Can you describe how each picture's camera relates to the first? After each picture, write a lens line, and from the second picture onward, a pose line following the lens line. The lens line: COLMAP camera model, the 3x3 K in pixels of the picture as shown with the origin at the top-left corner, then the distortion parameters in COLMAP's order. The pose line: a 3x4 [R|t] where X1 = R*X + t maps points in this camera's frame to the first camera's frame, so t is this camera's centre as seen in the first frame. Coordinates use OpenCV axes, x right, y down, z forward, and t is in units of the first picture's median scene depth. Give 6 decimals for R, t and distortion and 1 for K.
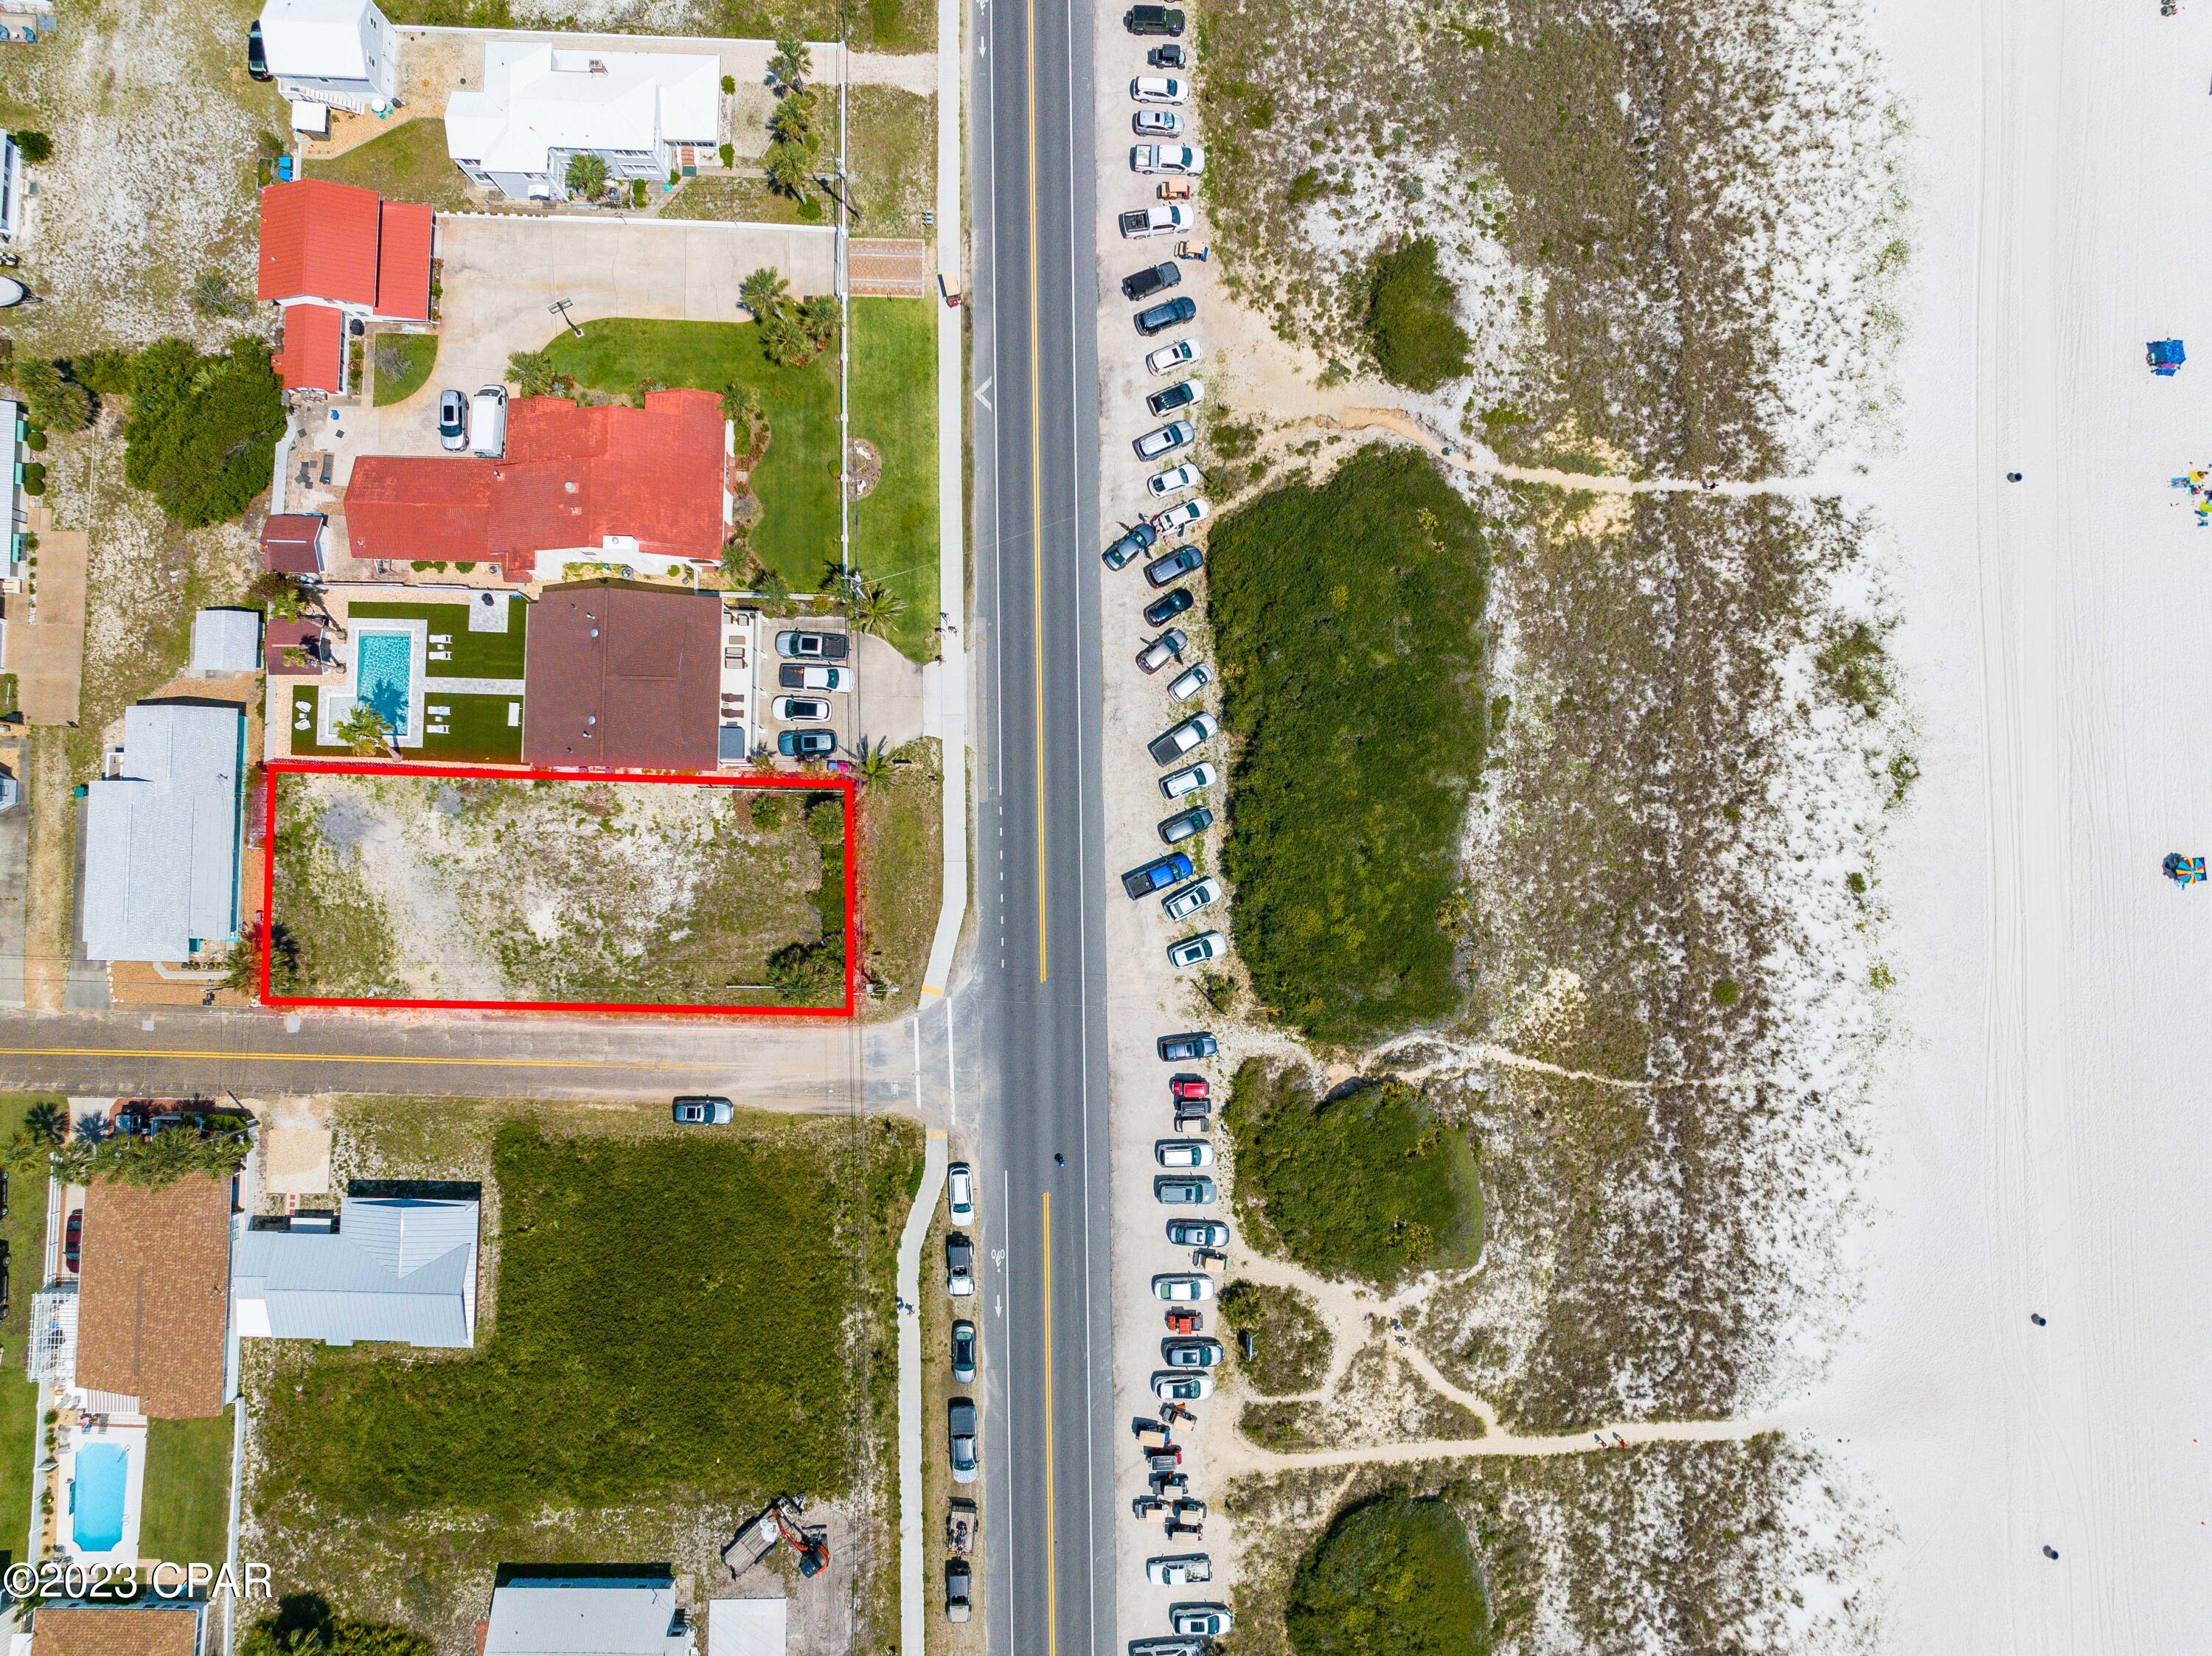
lens RADIAL K [[1544.8, 0, 1115.0], [0, 1544.8, 822.5], [0, 0, 1]] dist [0.014203, -0.000179]
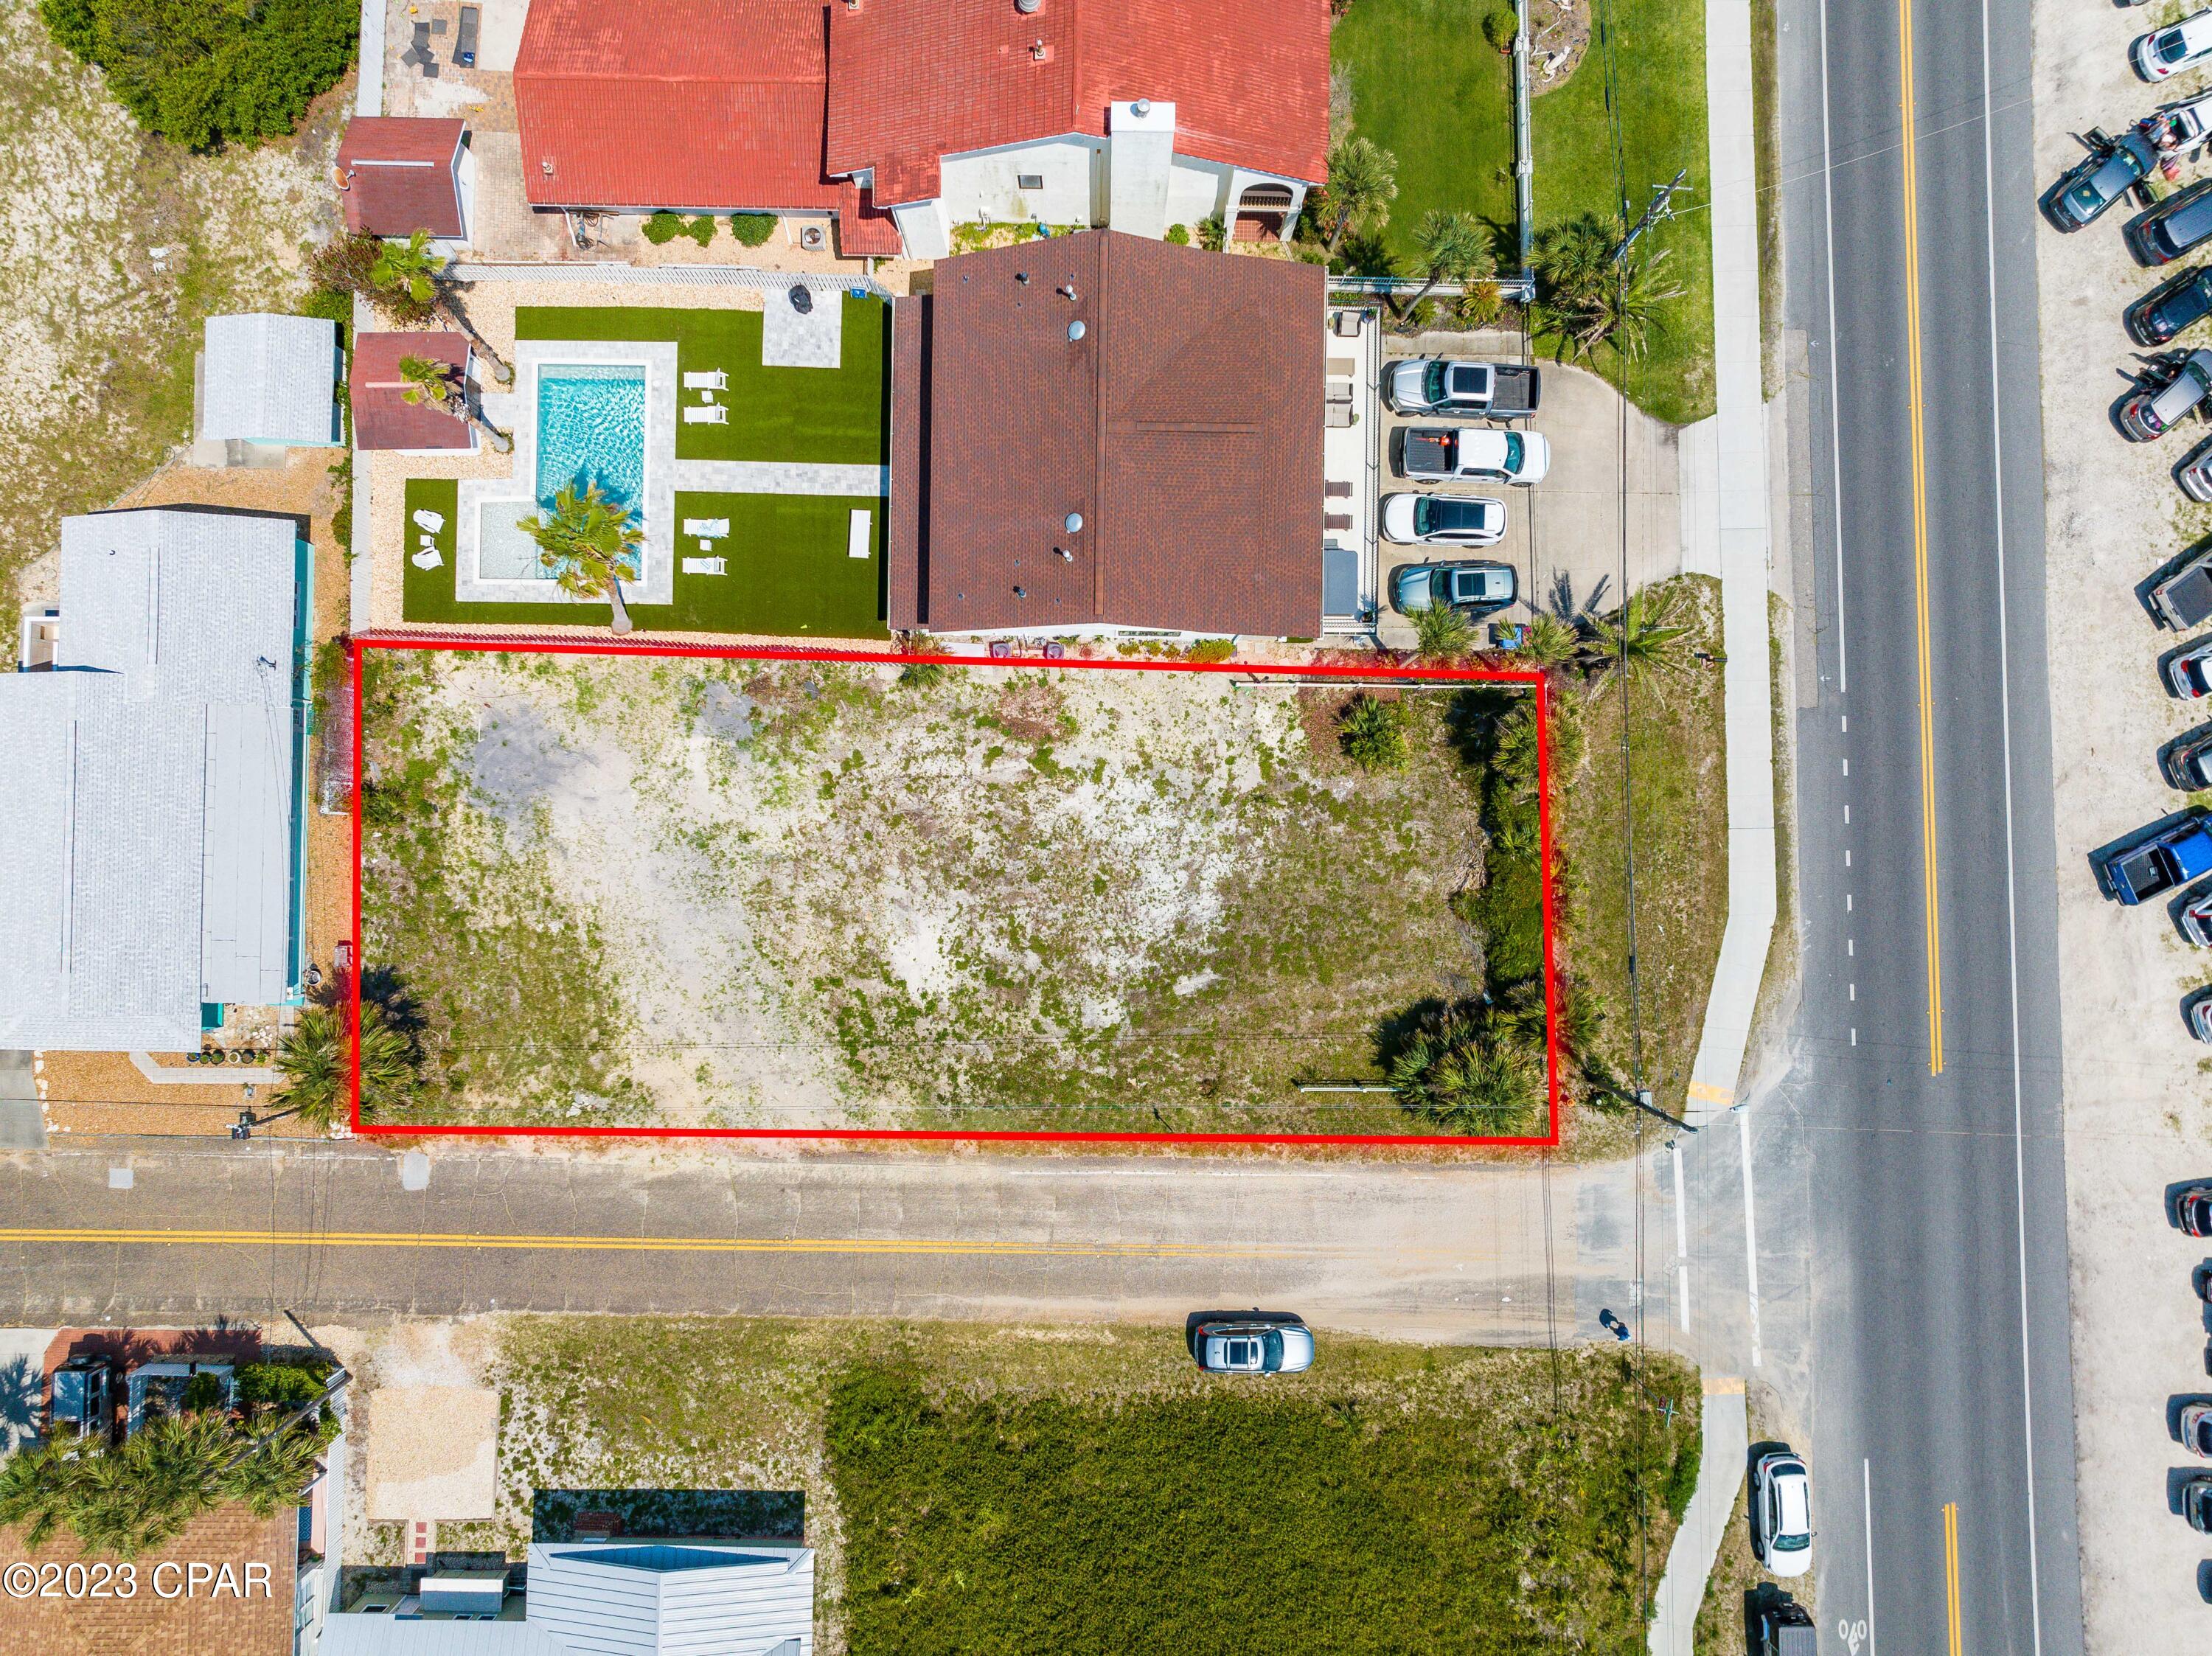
lens RADIAL K [[1544.8, 0, 1097.1], [0, 1544.8, 832.8], [0, 0, 1]] dist [0.014203, -0.000179]
pose [[0.999954, -0.009083, -0.002997, -0.311622], [0.009115, 0.999901, 0.010702, 0.019468], [0.002900, -0.010729, 0.999938, 0.511109]]
